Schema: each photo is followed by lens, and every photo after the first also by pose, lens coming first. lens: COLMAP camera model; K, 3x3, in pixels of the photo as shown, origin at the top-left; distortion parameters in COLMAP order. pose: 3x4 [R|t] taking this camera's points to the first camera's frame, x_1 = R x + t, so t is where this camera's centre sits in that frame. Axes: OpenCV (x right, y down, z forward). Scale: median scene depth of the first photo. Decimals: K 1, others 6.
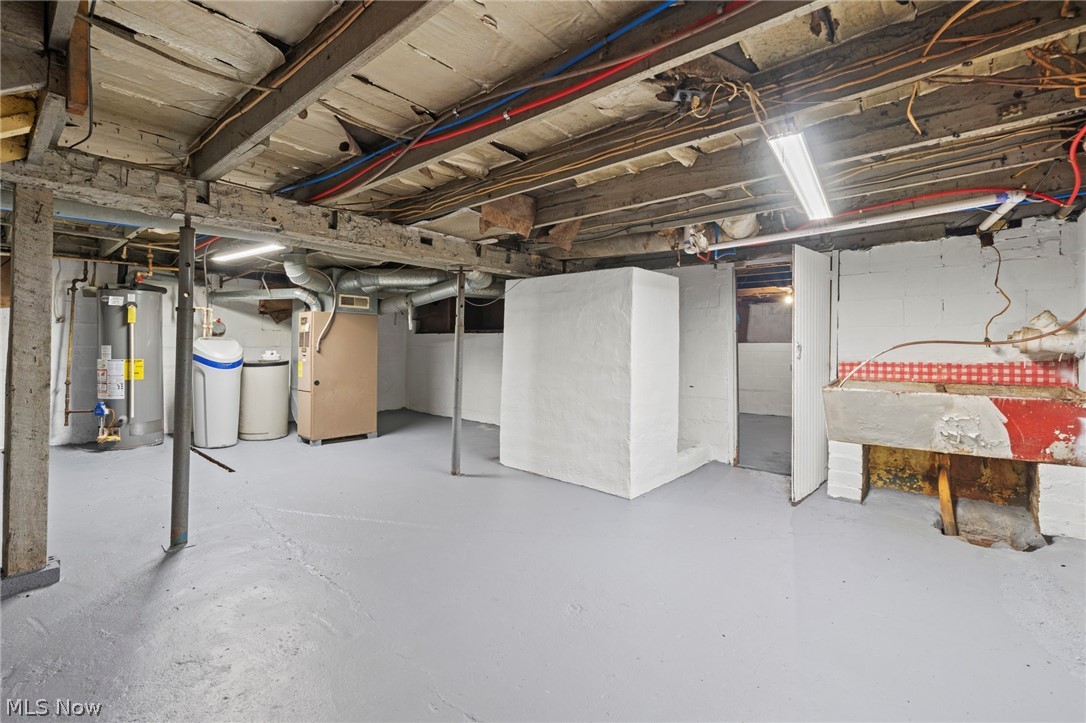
lens RADIAL K [[467.0, 0, 543.9], [0, 467.0, 351.8], [0, 0, 1]] dist [-0.002287, 0.000531]
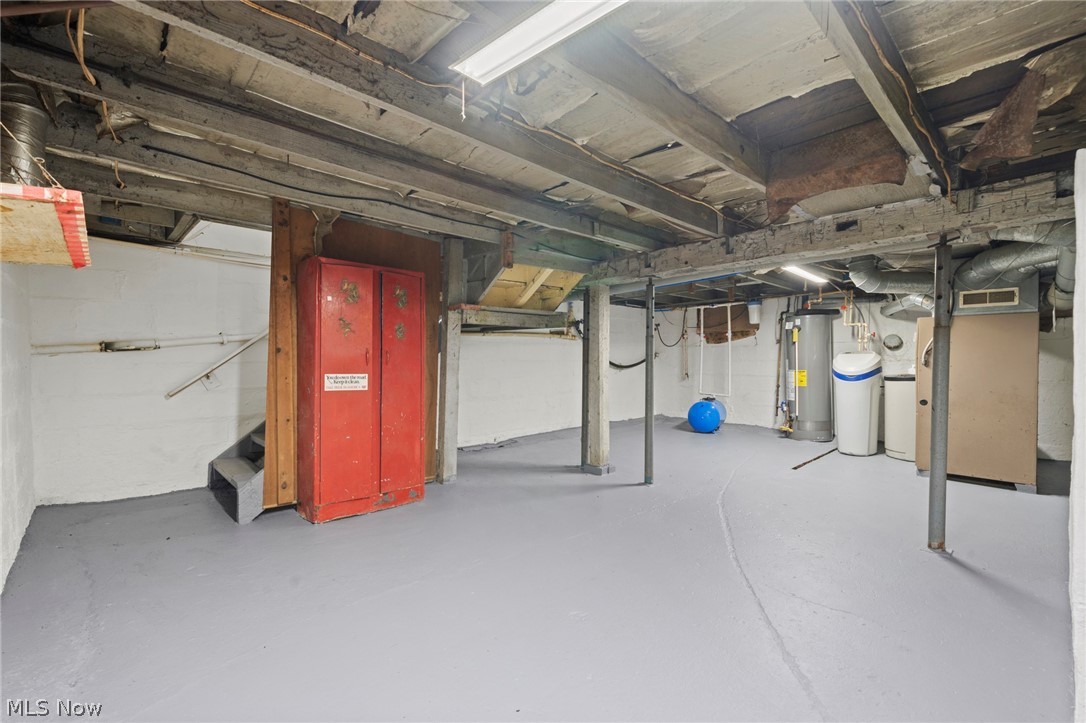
lens RADIAL K [[467.0, 0, 543.1], [0, 467.0, 363.2], [0, 0, 1]] dist [-0.002287, 0.000531]
pose [[-0.109284, 0.000624, -0.994010, 0.460709], [-0.009303, 0.999955, 0.001651, 0.001499], [0.993967, 0.009427, -0.109273, 0.438790]]
